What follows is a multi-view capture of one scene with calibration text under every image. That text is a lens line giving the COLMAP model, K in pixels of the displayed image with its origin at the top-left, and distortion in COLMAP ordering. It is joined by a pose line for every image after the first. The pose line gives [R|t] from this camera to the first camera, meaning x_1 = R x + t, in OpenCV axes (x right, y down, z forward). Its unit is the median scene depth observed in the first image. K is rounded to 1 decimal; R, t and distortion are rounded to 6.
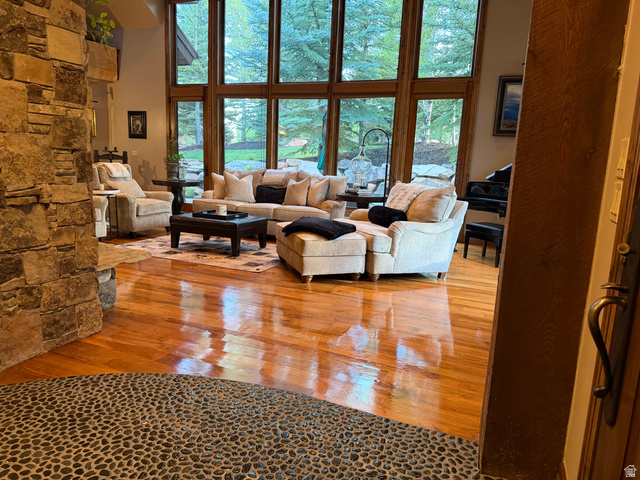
lens RADIAL K [[451.8, 0, 320.0], [0, 451.8, 240.0], [0, 0, 1]] dist [0.112776, -0.190823]
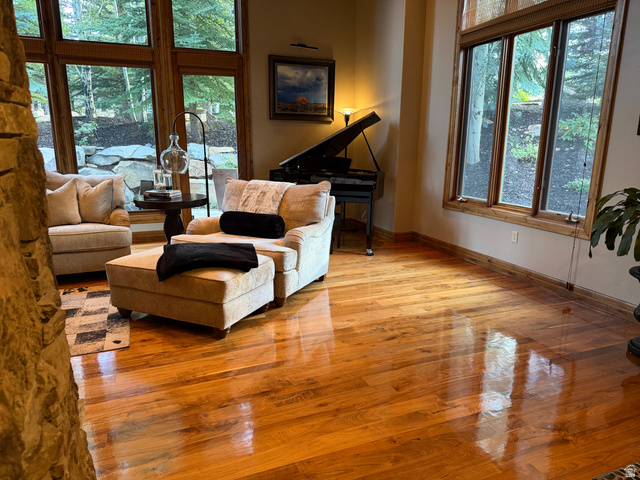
lens RADIAL K [[451.8, 0, 320.0], [0, 451.8, 240.0], [0, 0, 1]] dist [0.112776, -0.190823]
pose [[0.693372, -0.192891, 0.694283, -0.265476], [0.148085, 0.981084, 0.124682, -0.082901], [-0.705199, 0.016362, 0.708820, 0.256983]]
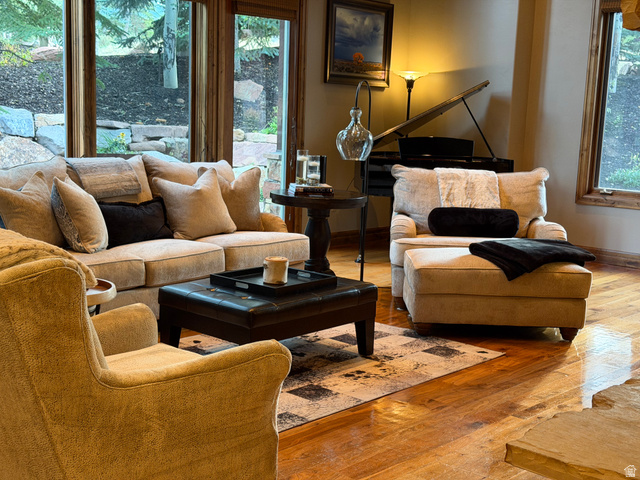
lens RADIAL K [[902.3, 0, 322.7], [0, 902.3, 243.4], [0, 0, 1]] dist [0.108882, -0.053365]
pose [[0.310075, -0.171050, 0.935198, -0.892454], [0.141784, 0.981001, 0.132417, -0.175316], [-0.940080, 0.091537, 0.328436, 0.604352]]
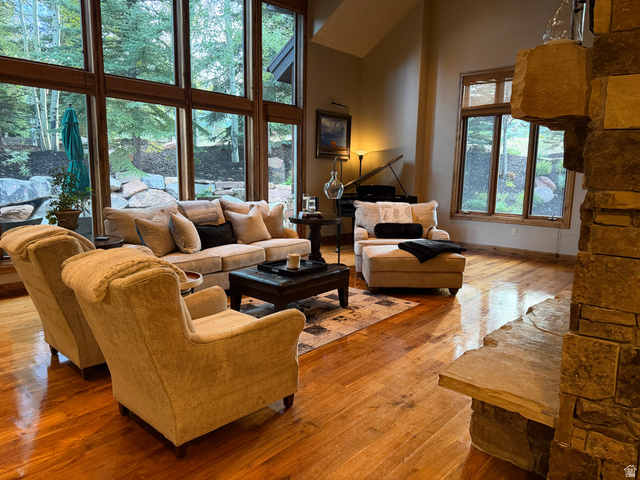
lens RADIAL K [[451.8, 0, 320.0], [0, 451.8, 240.0], [0, 0, 1]] dist [0.112776, -0.190823]
pose [[0.294813, -0.181000, 0.938256, -0.825417], [0.162526, 0.977088, 0.137423, -0.178089], [-0.941632, 0.111977, 0.317475, 0.633355]]
